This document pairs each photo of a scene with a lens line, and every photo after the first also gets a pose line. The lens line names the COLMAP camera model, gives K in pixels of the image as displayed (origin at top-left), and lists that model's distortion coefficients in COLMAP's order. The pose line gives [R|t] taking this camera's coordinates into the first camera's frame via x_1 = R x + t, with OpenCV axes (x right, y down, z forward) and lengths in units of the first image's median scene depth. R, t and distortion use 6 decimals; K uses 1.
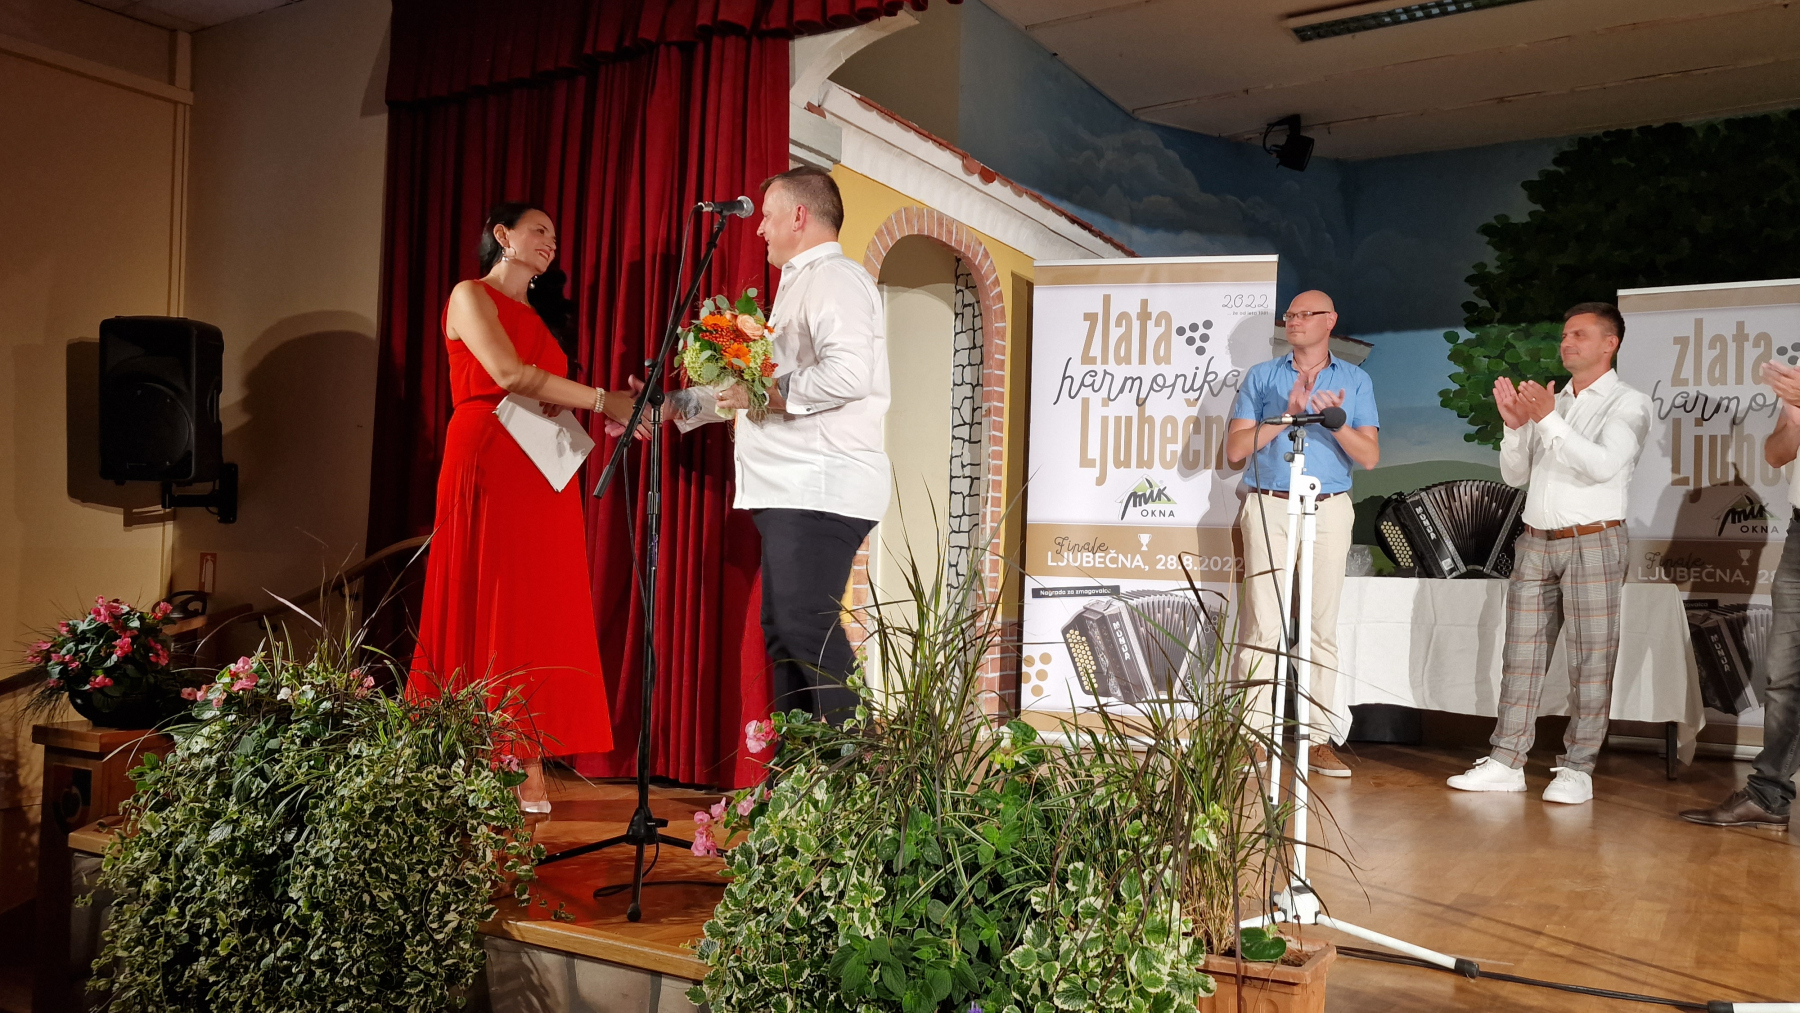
lens RADIAL K [[1387.5, 0, 909.3], [0, 1387.5, 526.0], [0, 0, 1]] dist [0.112358, -0.127808]
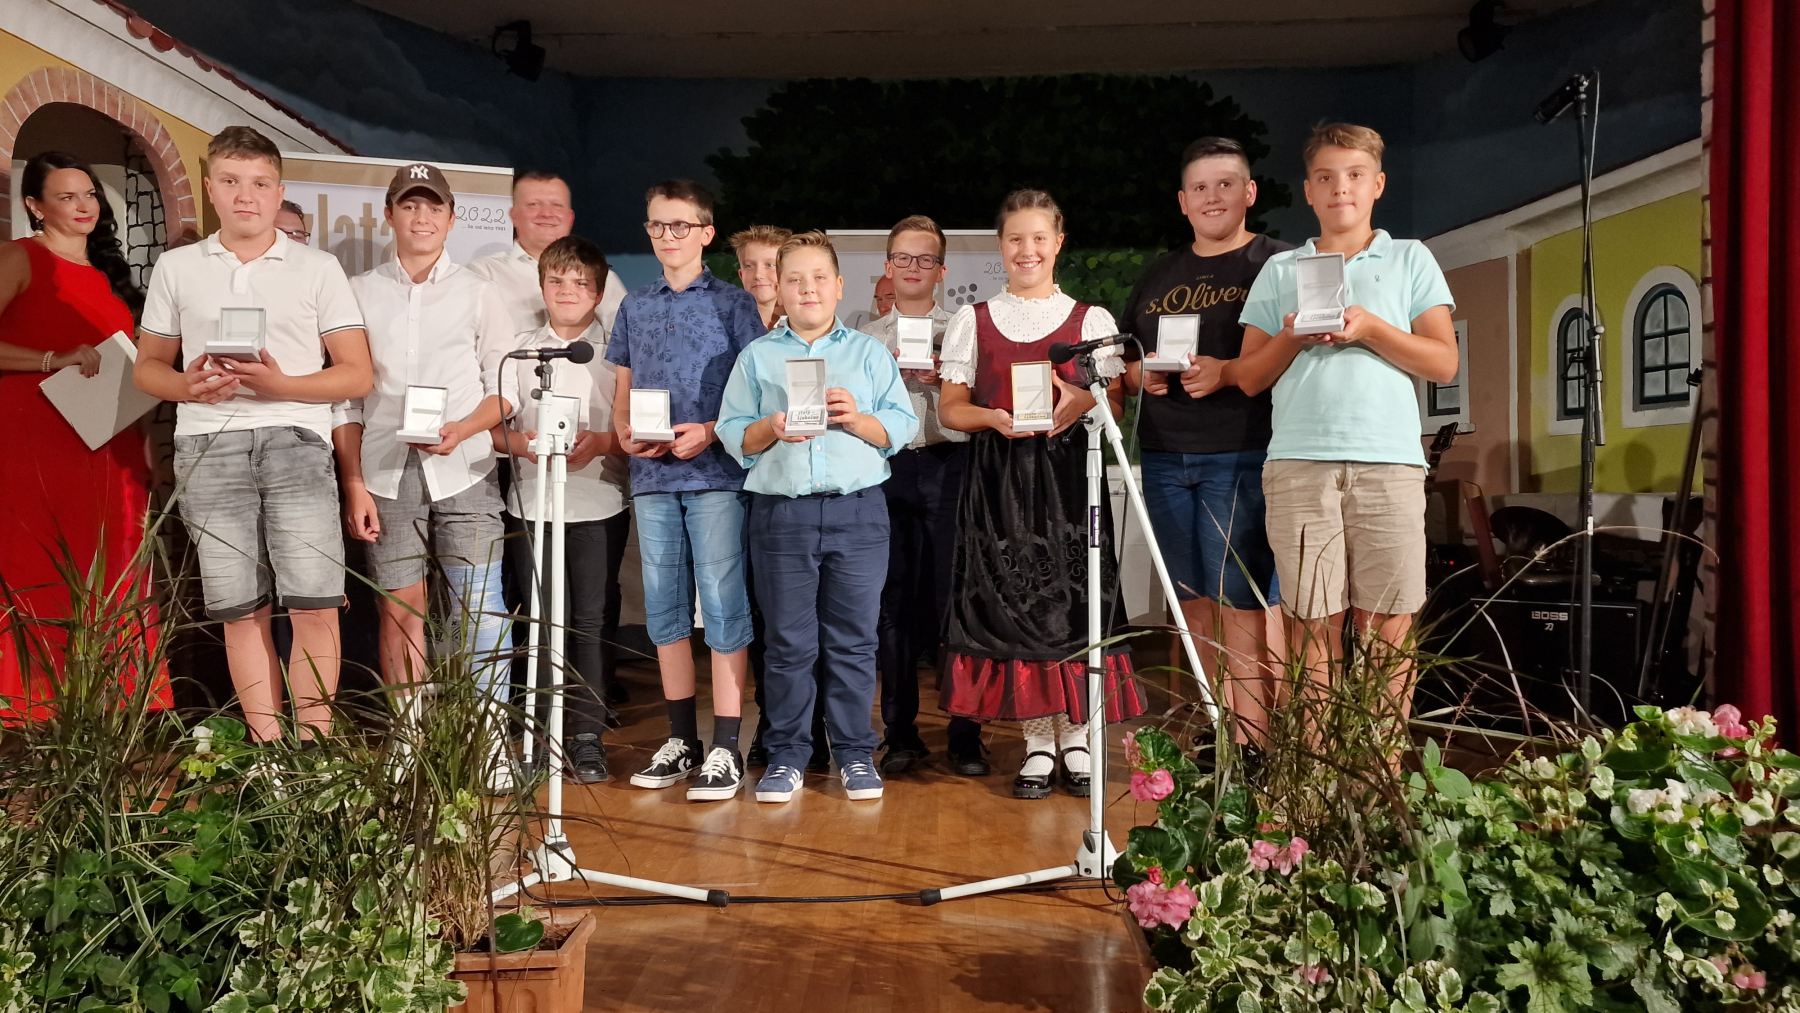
lens RADIAL K [[1394.0, 0, 900.0], [0, 1394.0, 506.5], [0, 0, 1]] dist [0.074276, -0.081994]
pose [[0.867645, -0.039290, 0.495629, 0.007604], [0.014918, 0.998481, 0.053036, -0.009944], [-0.496960, -0.038623, 0.866914, 0.030395]]
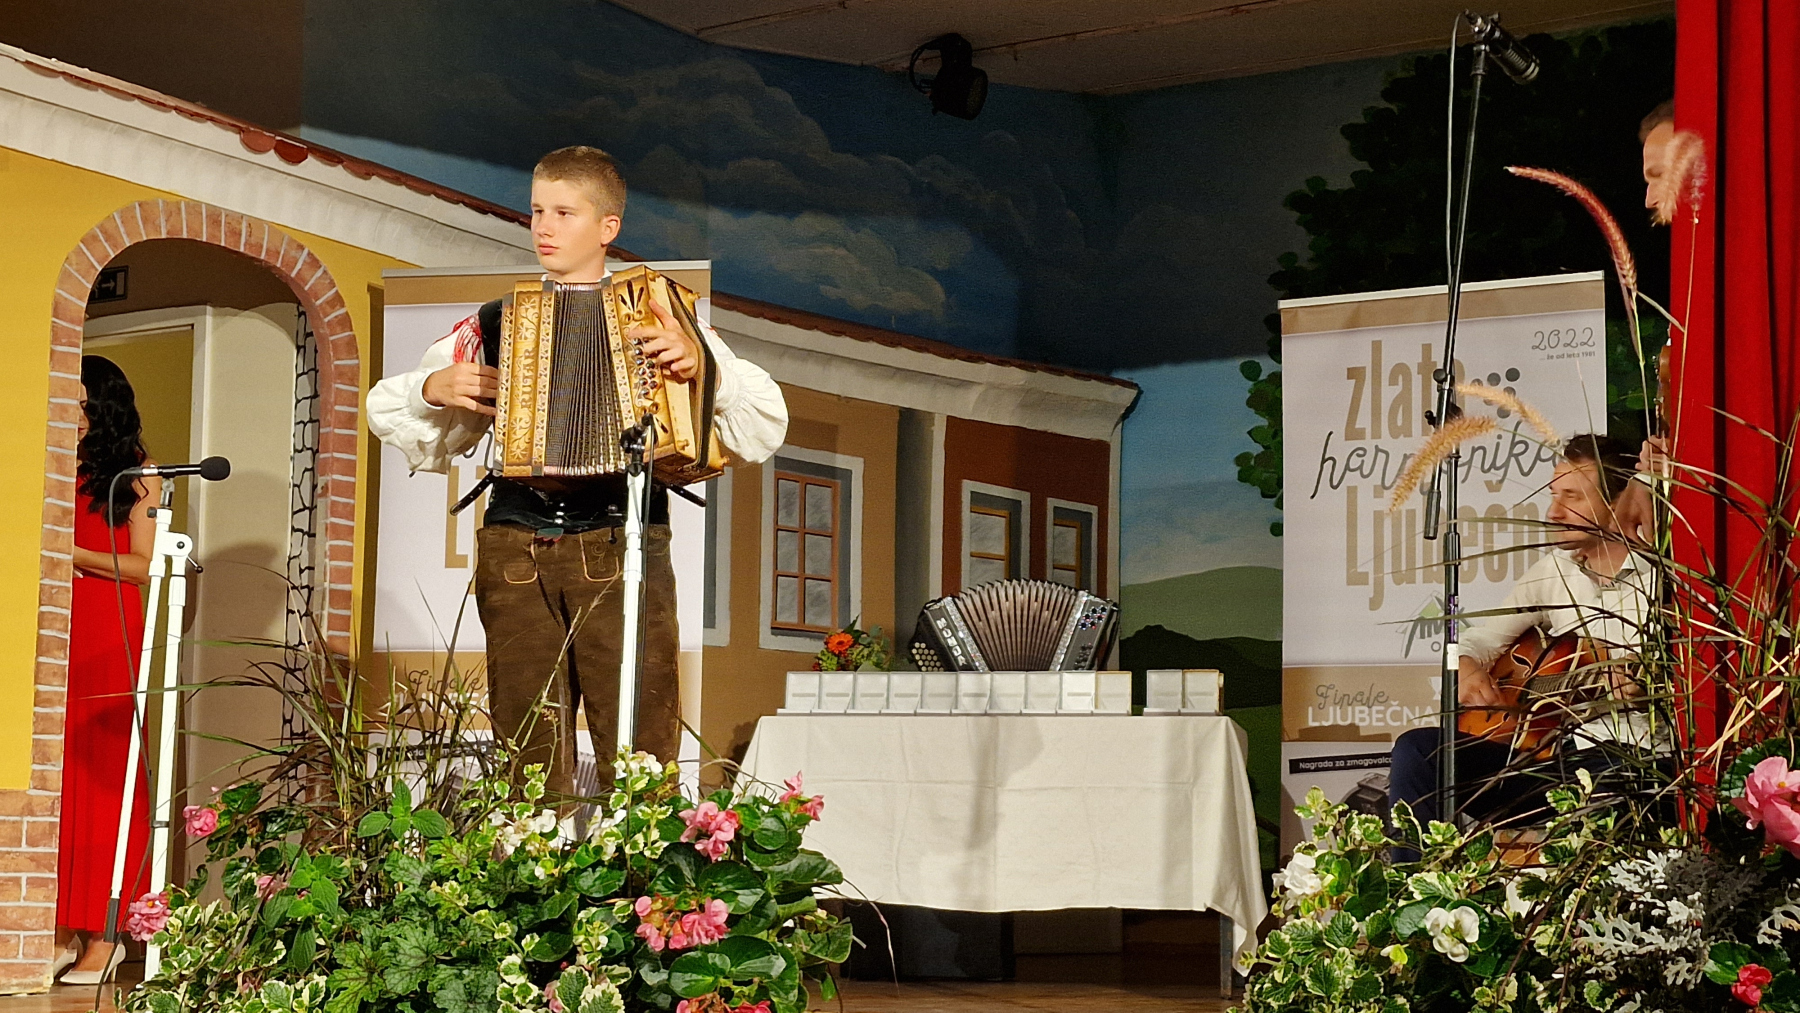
lens RADIAL K [[2872.2, 0, 891.4], [0, 2872.2, 507.1], [0, 0, 1]] dist [0.258277, -1.008389]
pose [[0.999036, -0.016794, -0.040571, 0.409313], [0.013065, 0.995812, -0.090488, 0.060775], [0.041921, 0.089871, 0.995071, -0.415677]]
